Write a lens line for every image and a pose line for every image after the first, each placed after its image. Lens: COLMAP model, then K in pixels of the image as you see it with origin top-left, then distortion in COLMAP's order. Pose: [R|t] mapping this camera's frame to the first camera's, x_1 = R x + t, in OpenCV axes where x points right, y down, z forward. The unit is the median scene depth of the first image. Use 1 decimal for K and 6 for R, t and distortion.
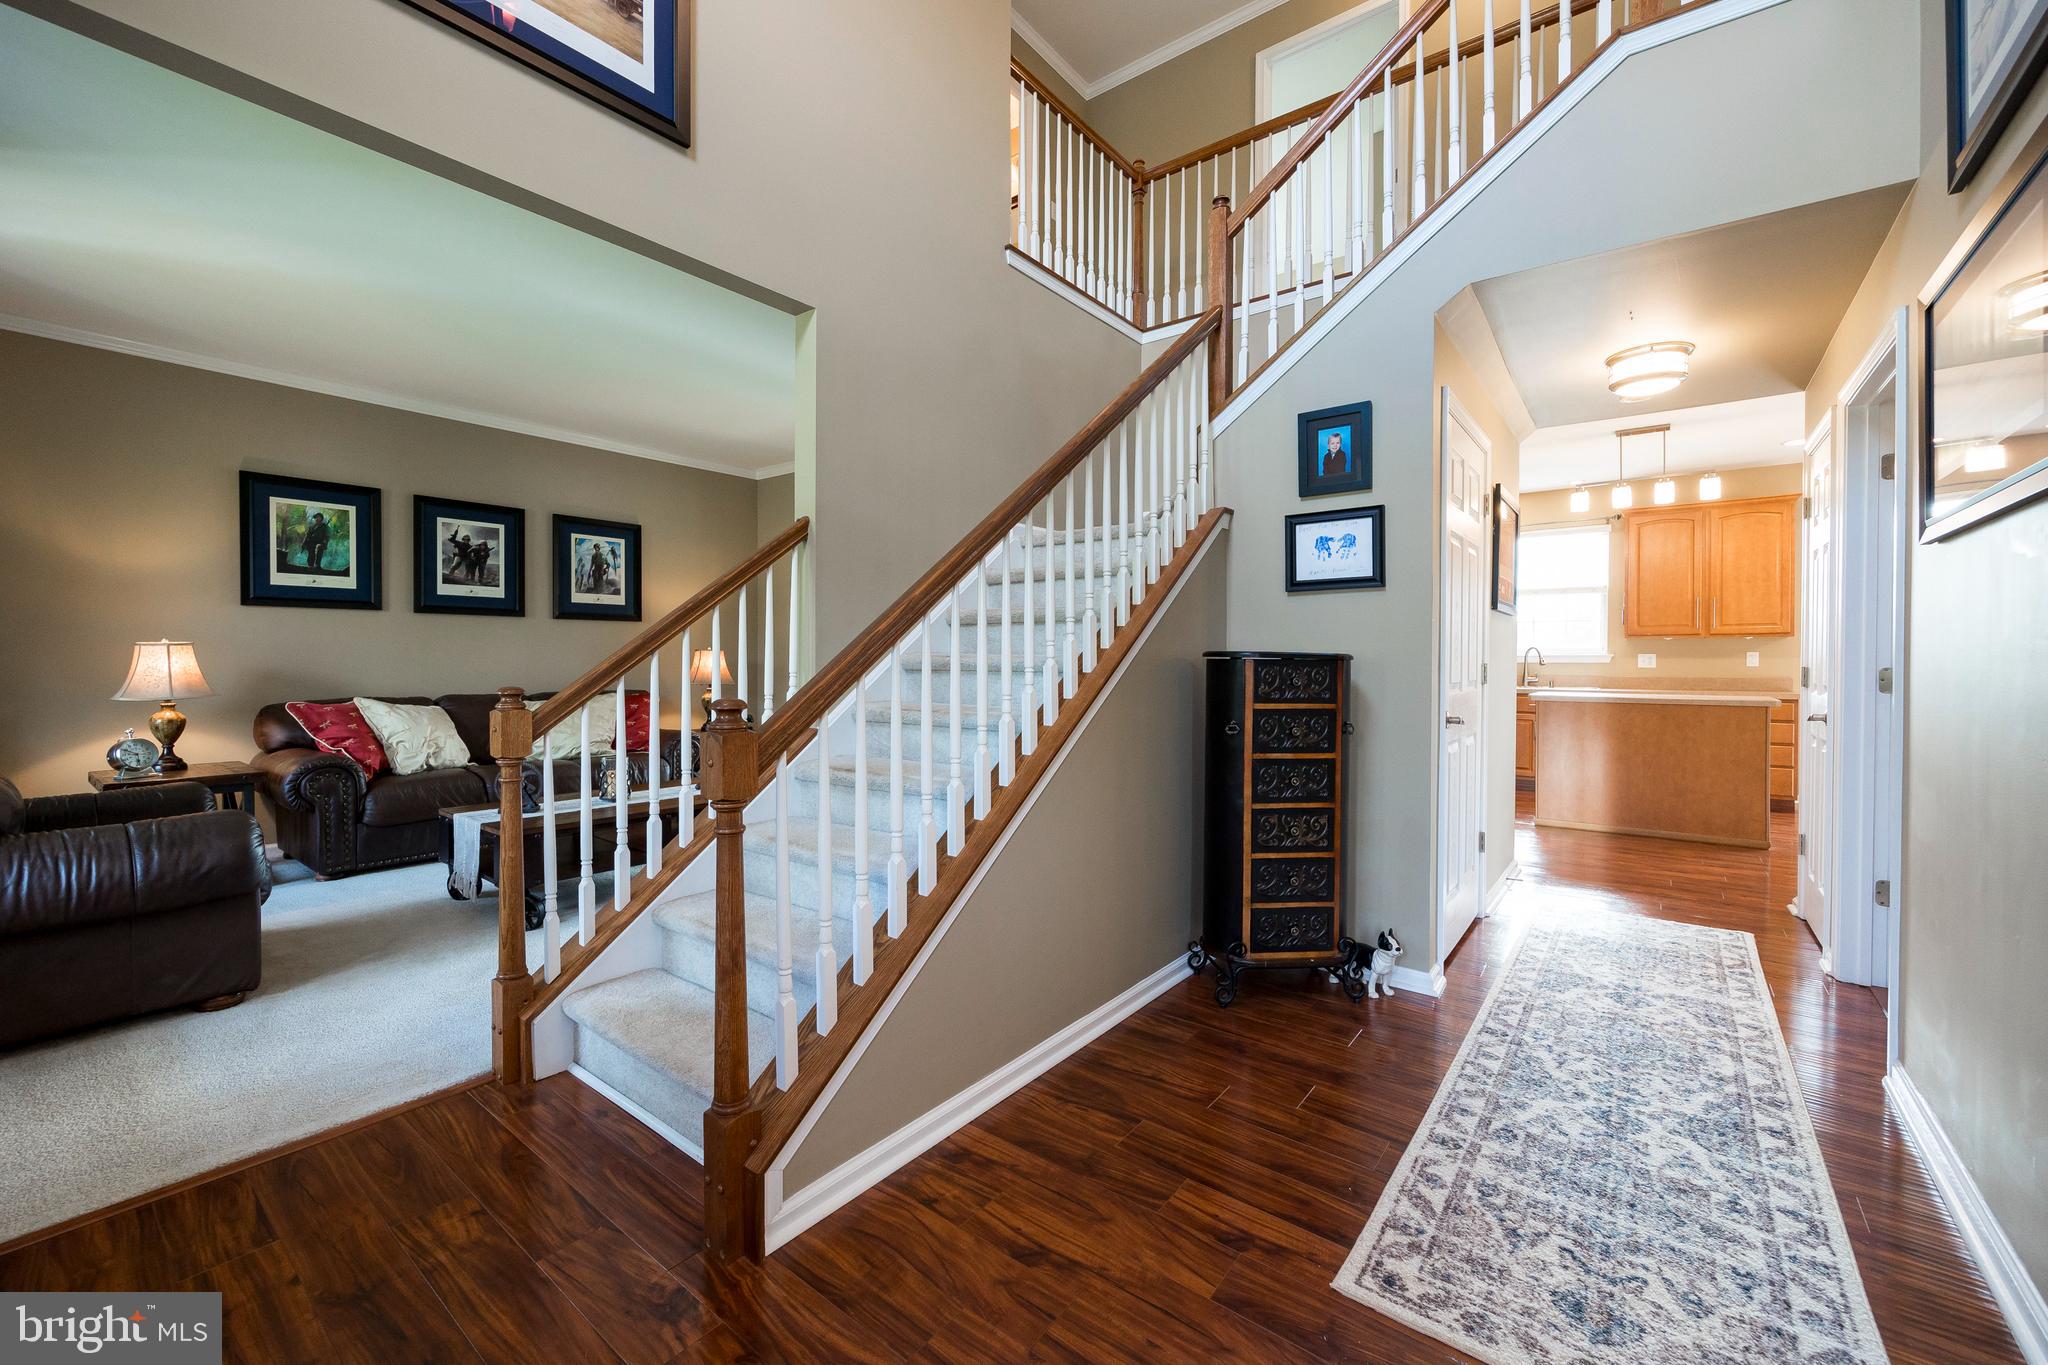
lens RADIAL K [[815.7, 0, 1012.3], [0, 815.7, 669.7], [0, 0, 1]] dist [-0.006402, 0.000427]
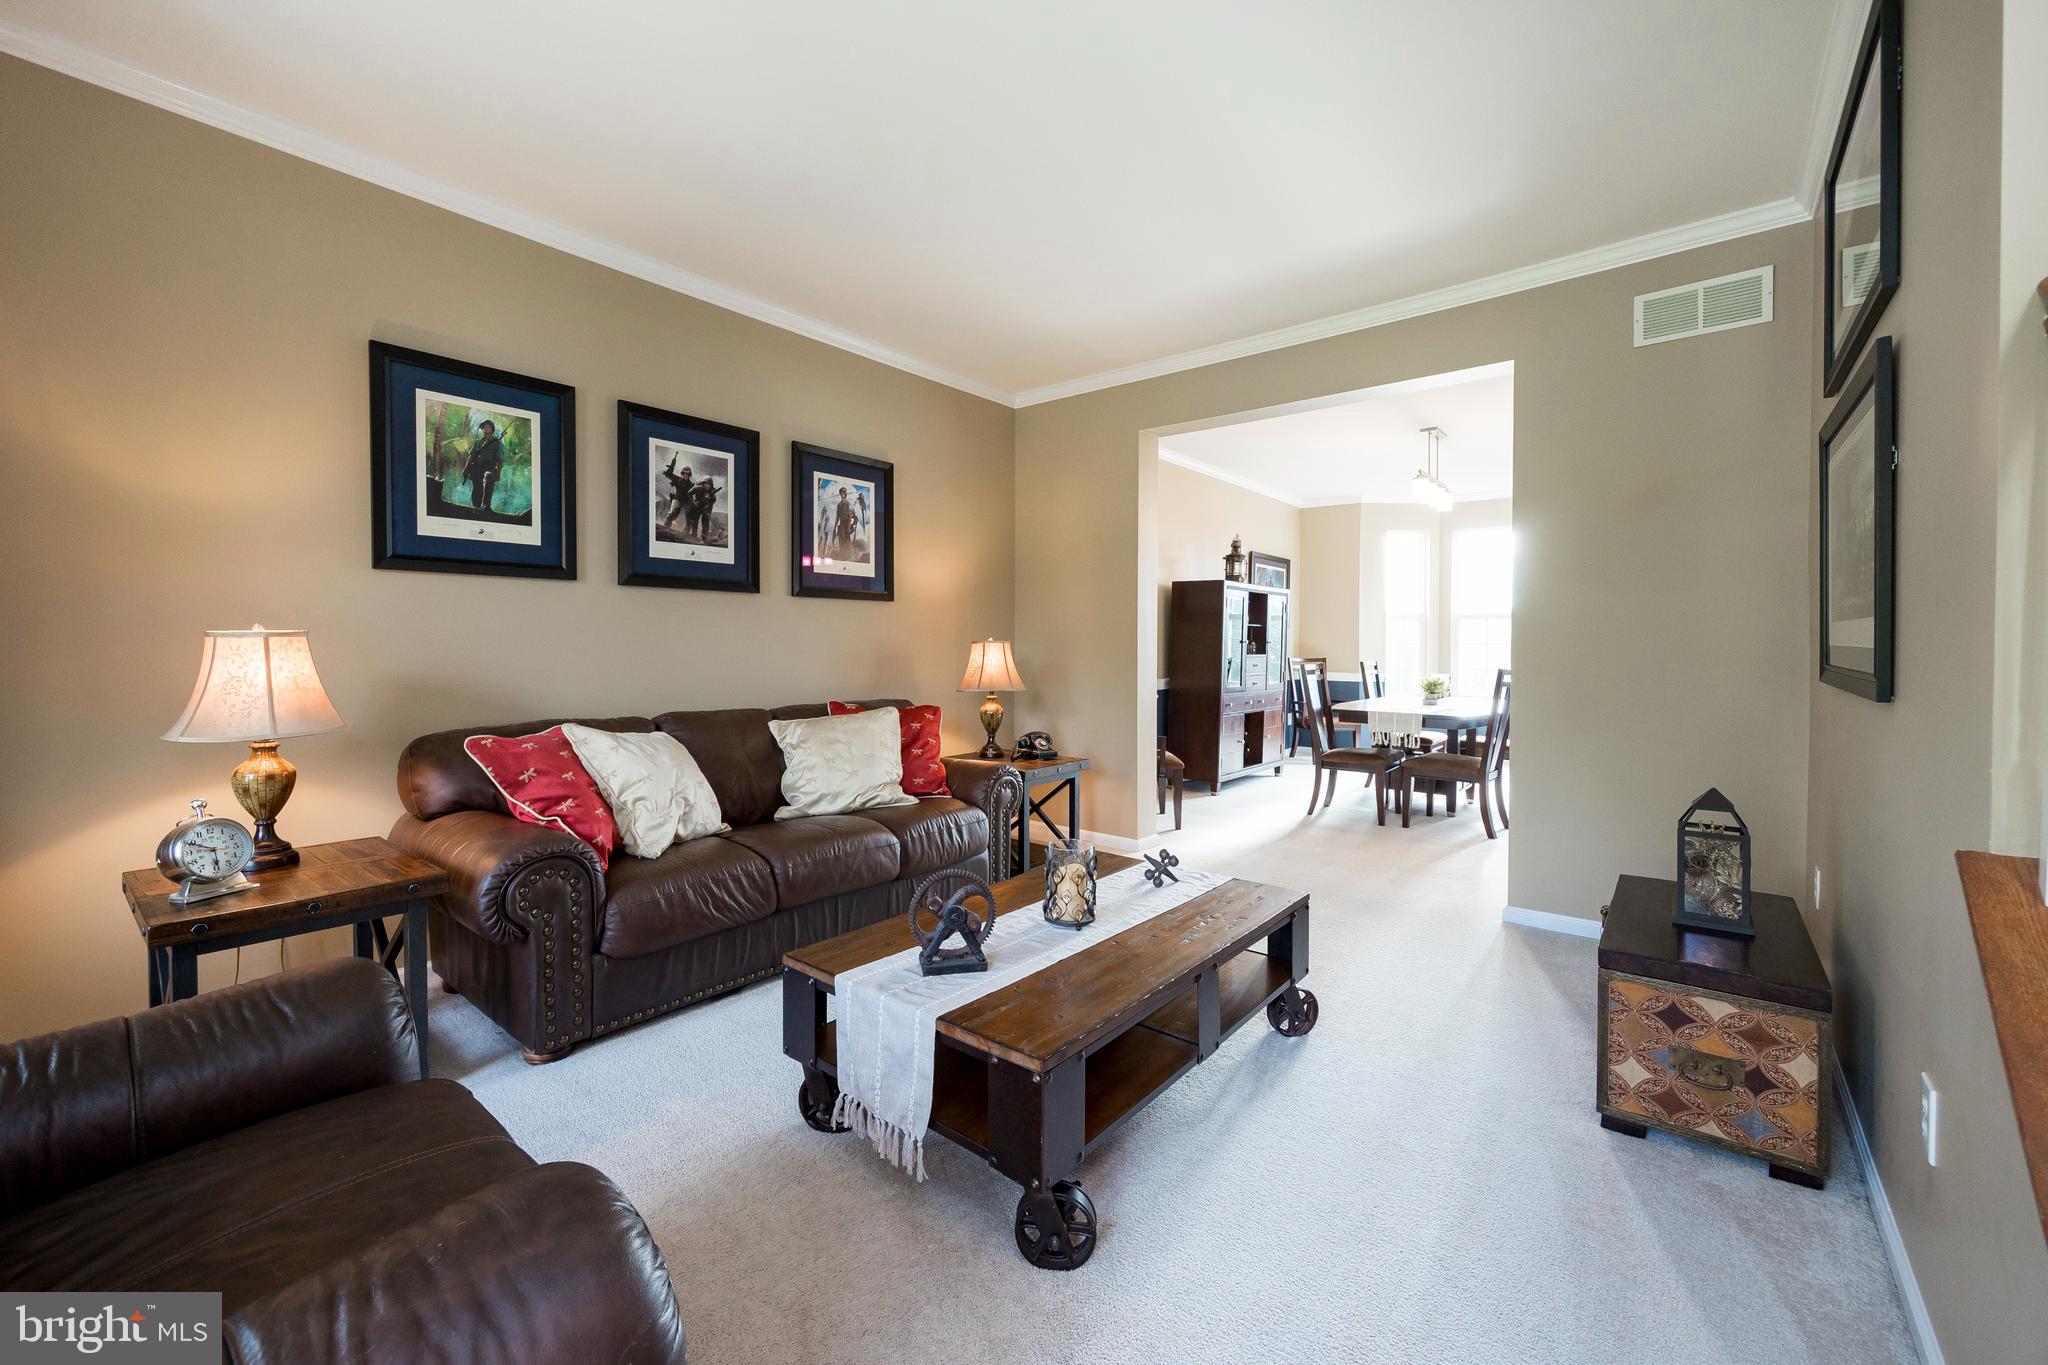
lens RADIAL K [[815.7, 0, 1011.4], [0, 815.7, 667.1], [0, 0, 1]] dist [-0.006402, 0.000427]
pose [[0.999506, 0.000951, -0.031420, -0.441045], [-0.000594, 0.999935, 0.011373, -0.013628], [0.031428, -0.011348, 0.999442, 0.397358]]
